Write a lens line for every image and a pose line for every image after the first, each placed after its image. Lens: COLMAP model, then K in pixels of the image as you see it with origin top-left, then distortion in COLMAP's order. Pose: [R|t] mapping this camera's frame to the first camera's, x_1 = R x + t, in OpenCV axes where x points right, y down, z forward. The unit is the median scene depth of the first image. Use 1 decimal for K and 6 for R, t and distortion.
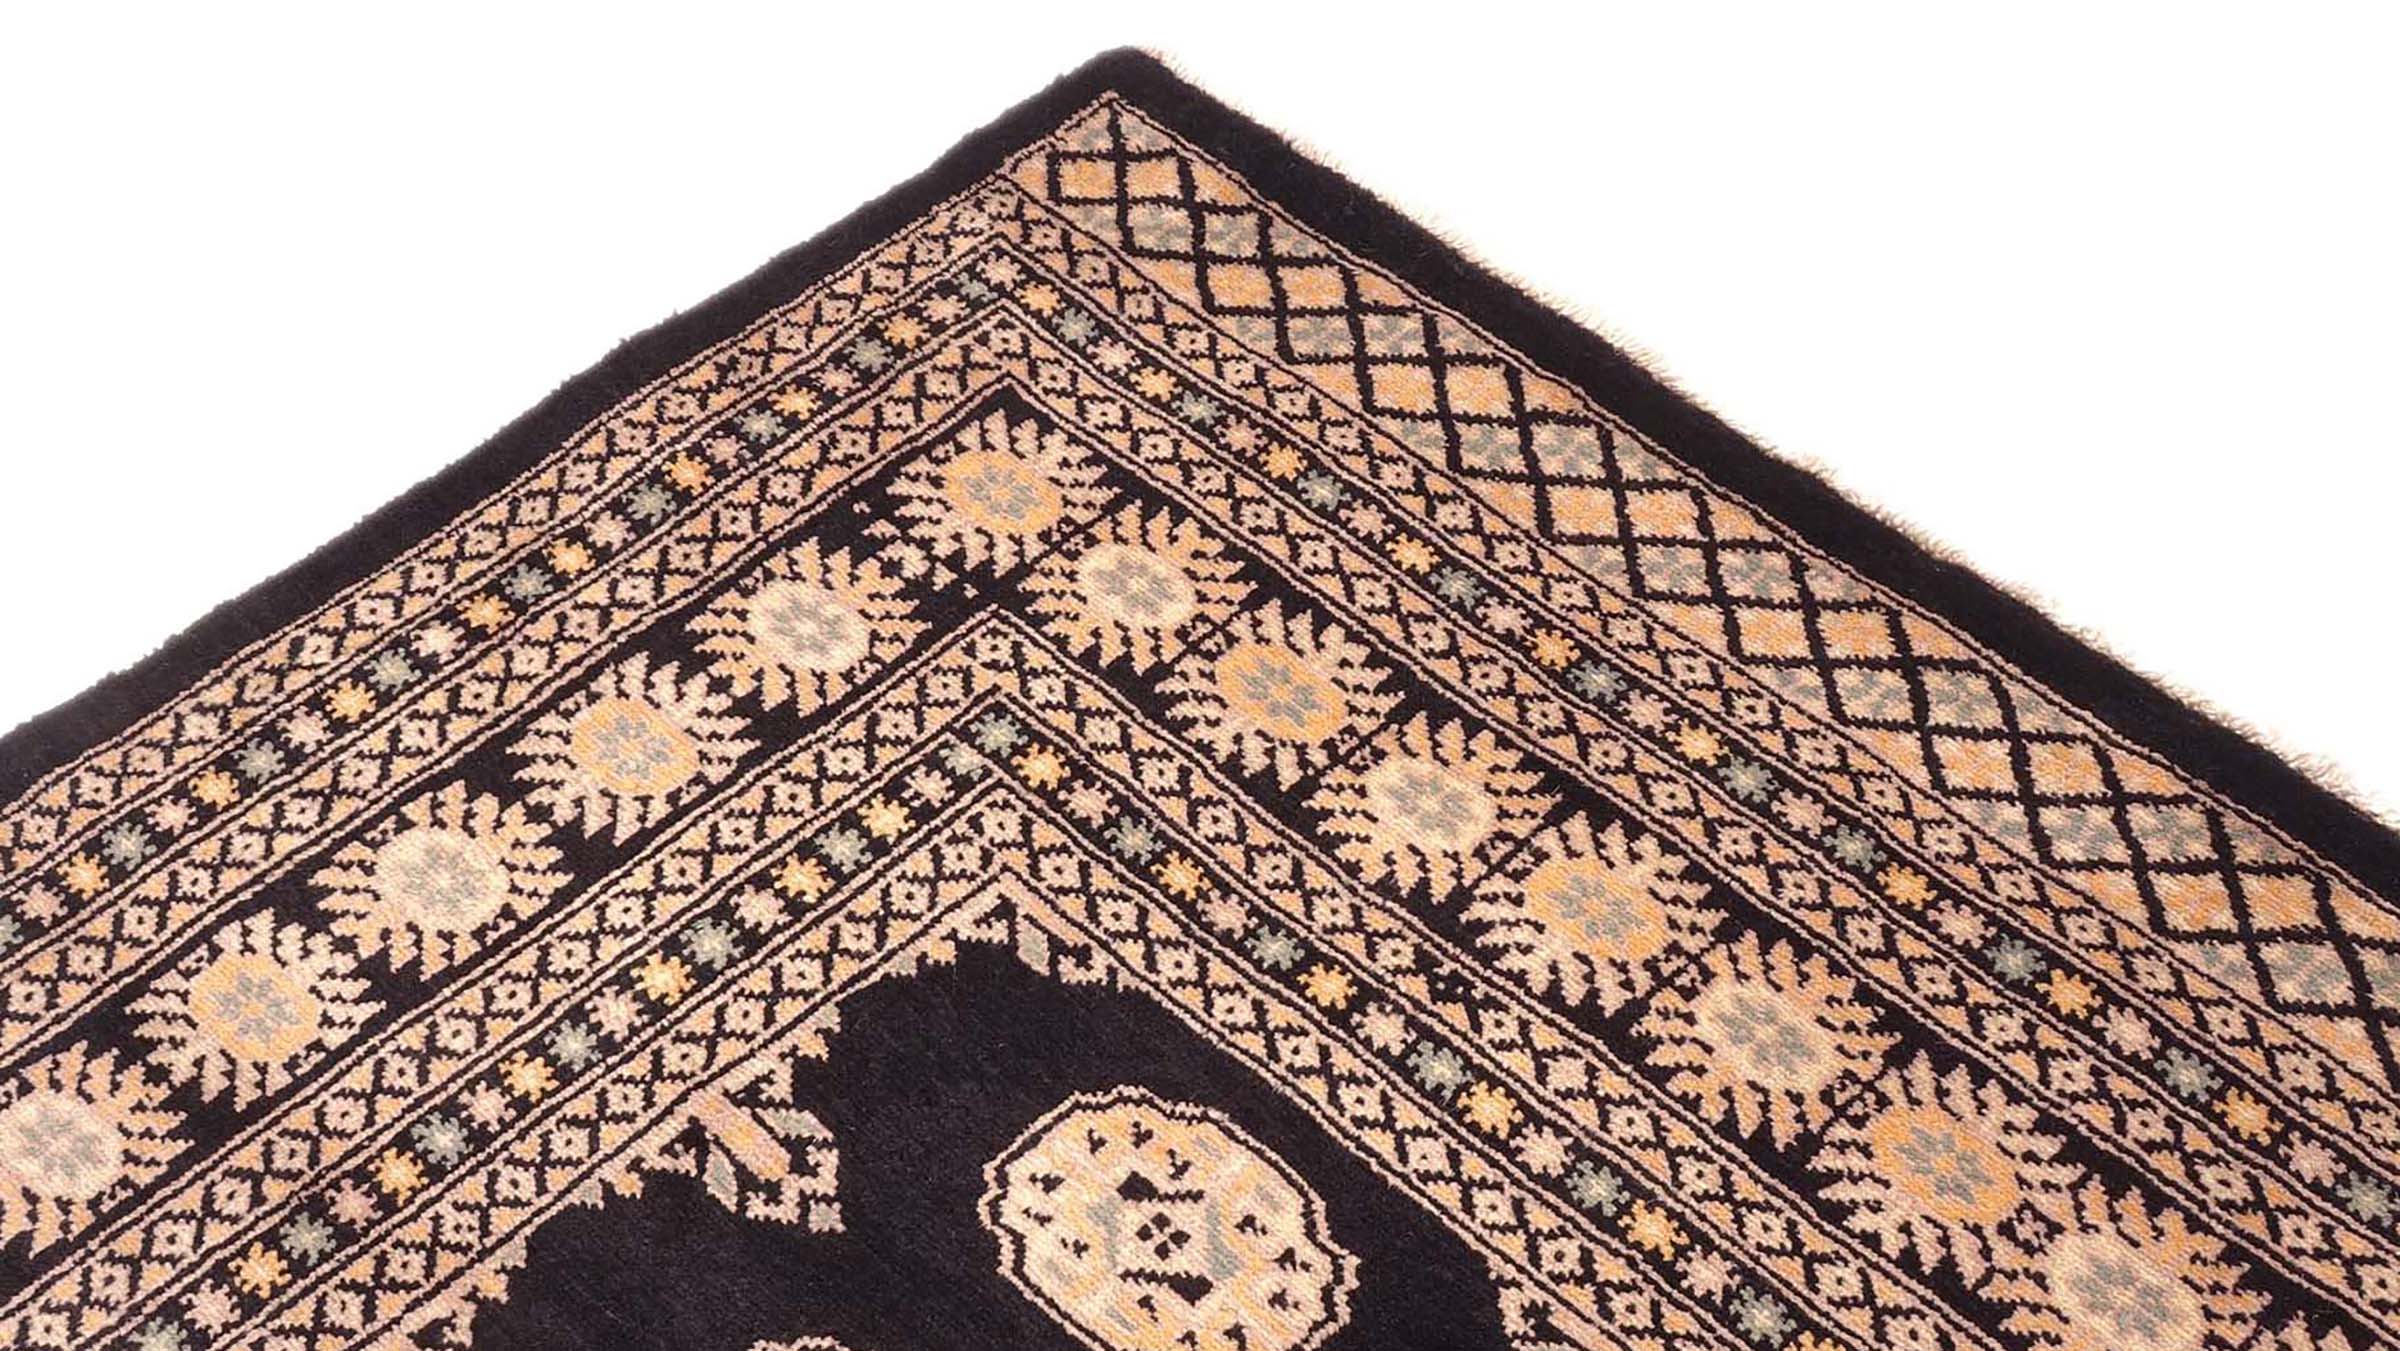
lens RADIAL K [[3665.5, 0, 1185.4], [0, 3665.5, 674.9], [0, 0, 1]] dist [-0.029639, 0.000000]
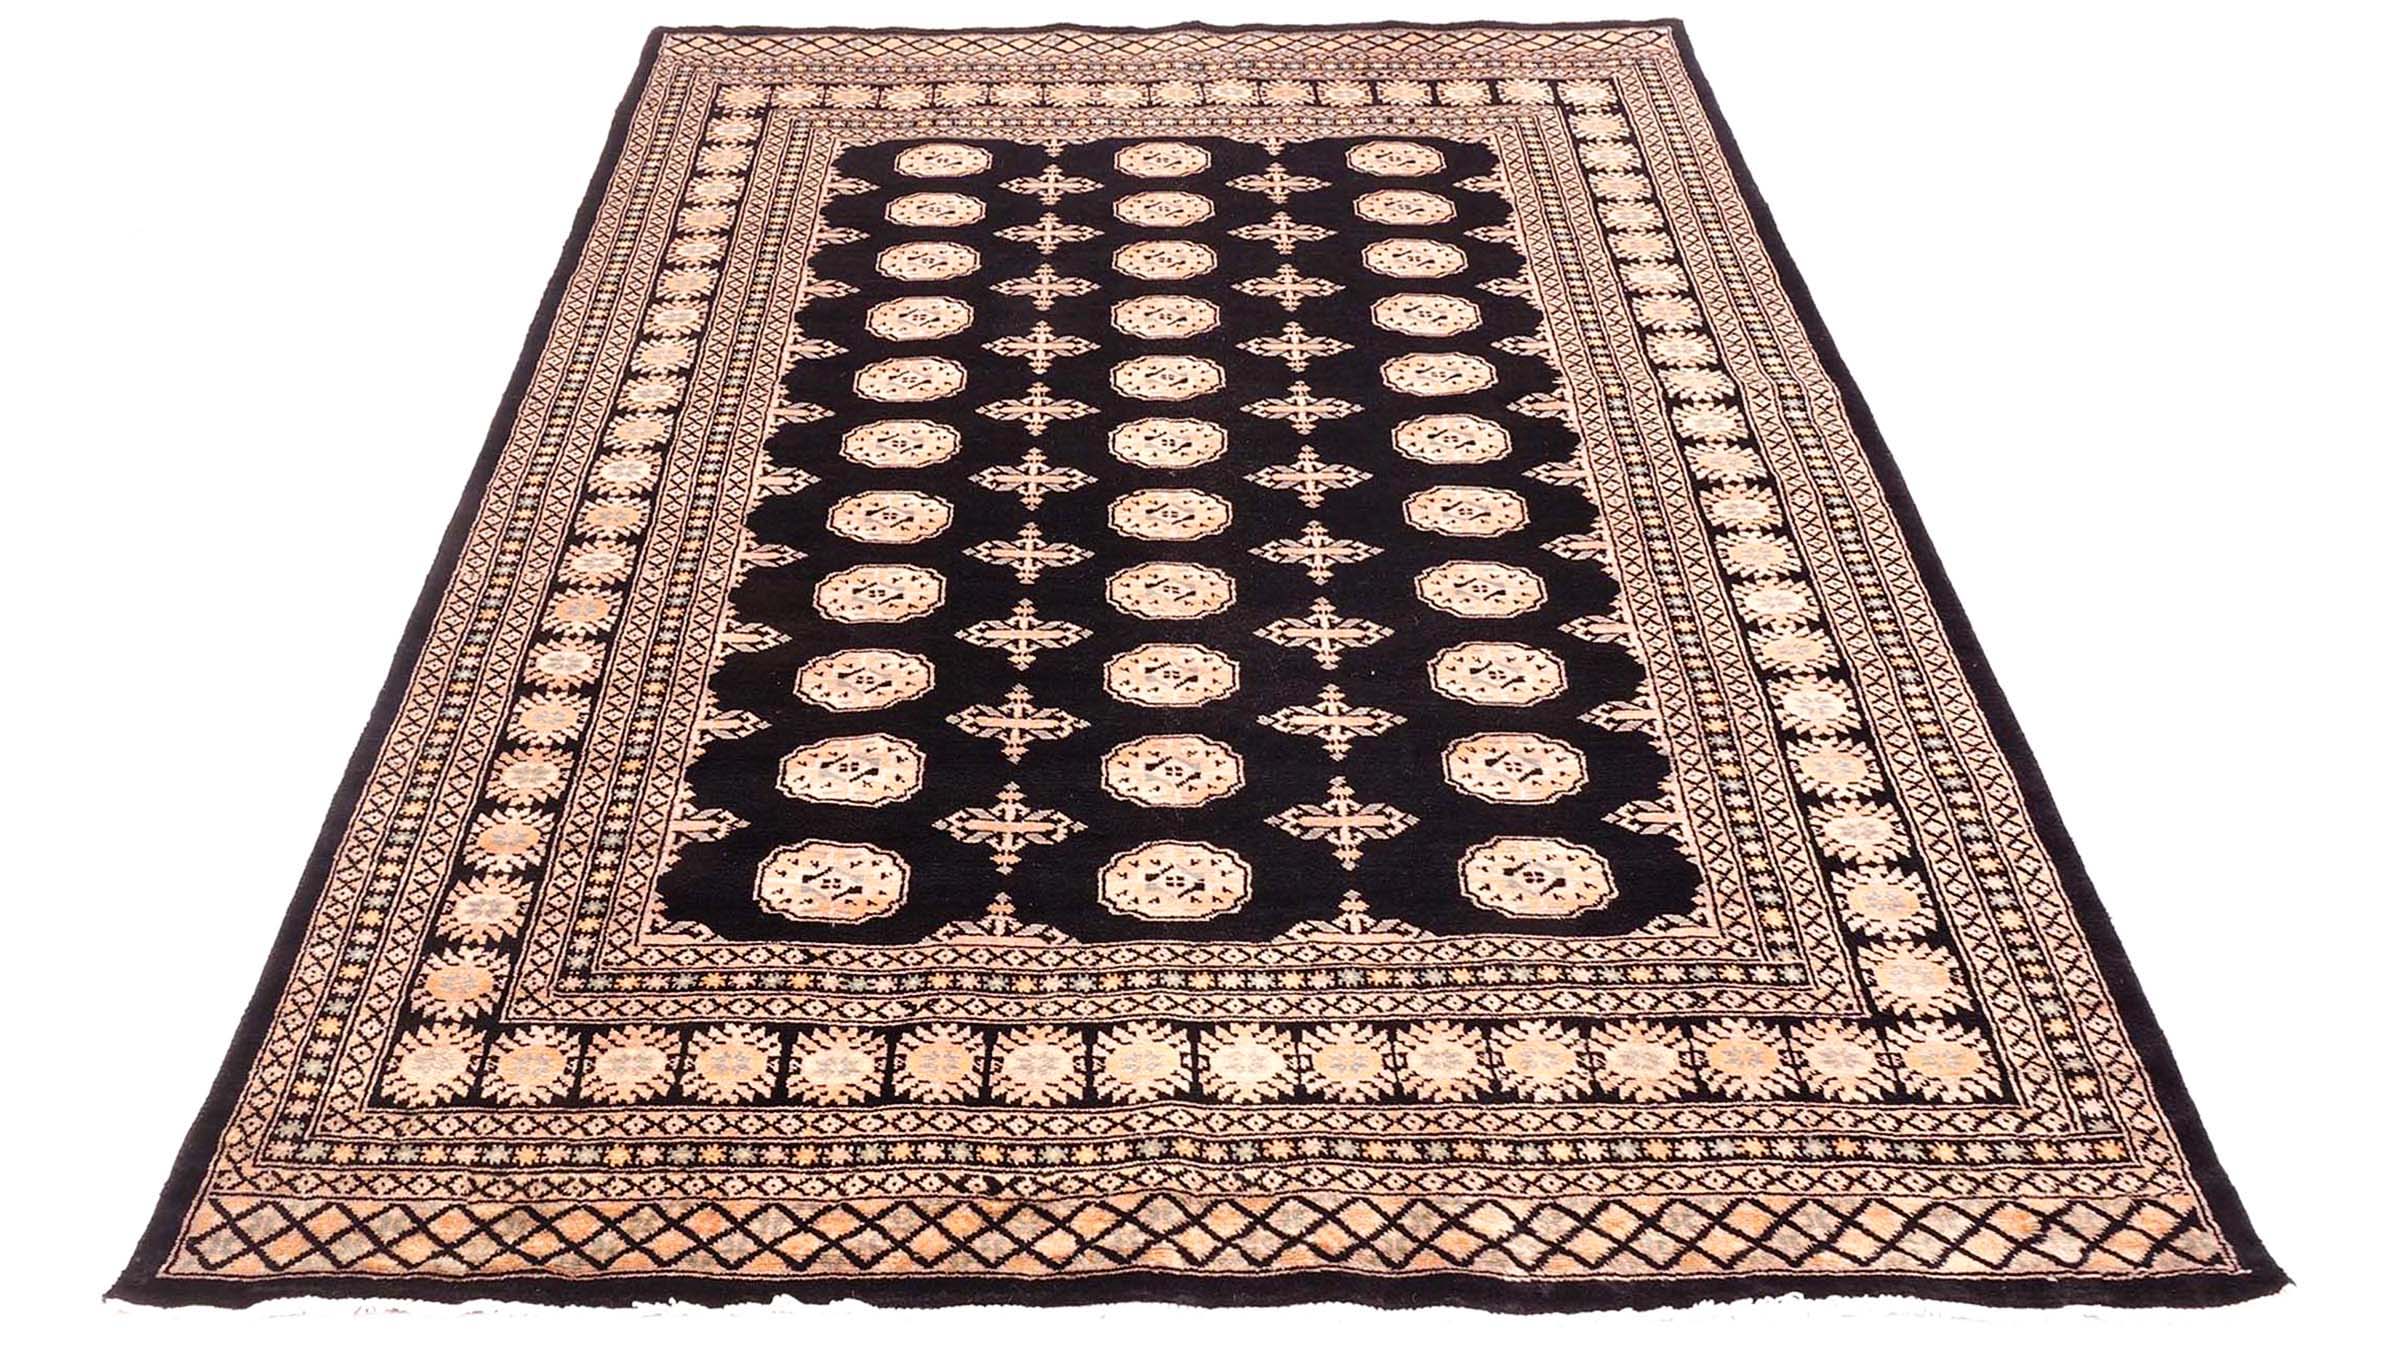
lens RADIAL K [[2120.8, 0, 1207.9], [0, 2120.8, 679.2], [0, 0, 1]] dist [-0.001246, -0.002739]
pose [[0.695076, -0.464035, 0.549128, -1.340785], [0.523650, 0.850120, 0.055560, 0.655900], [-0.492606, 0.248932, 0.833890, -0.952815]]
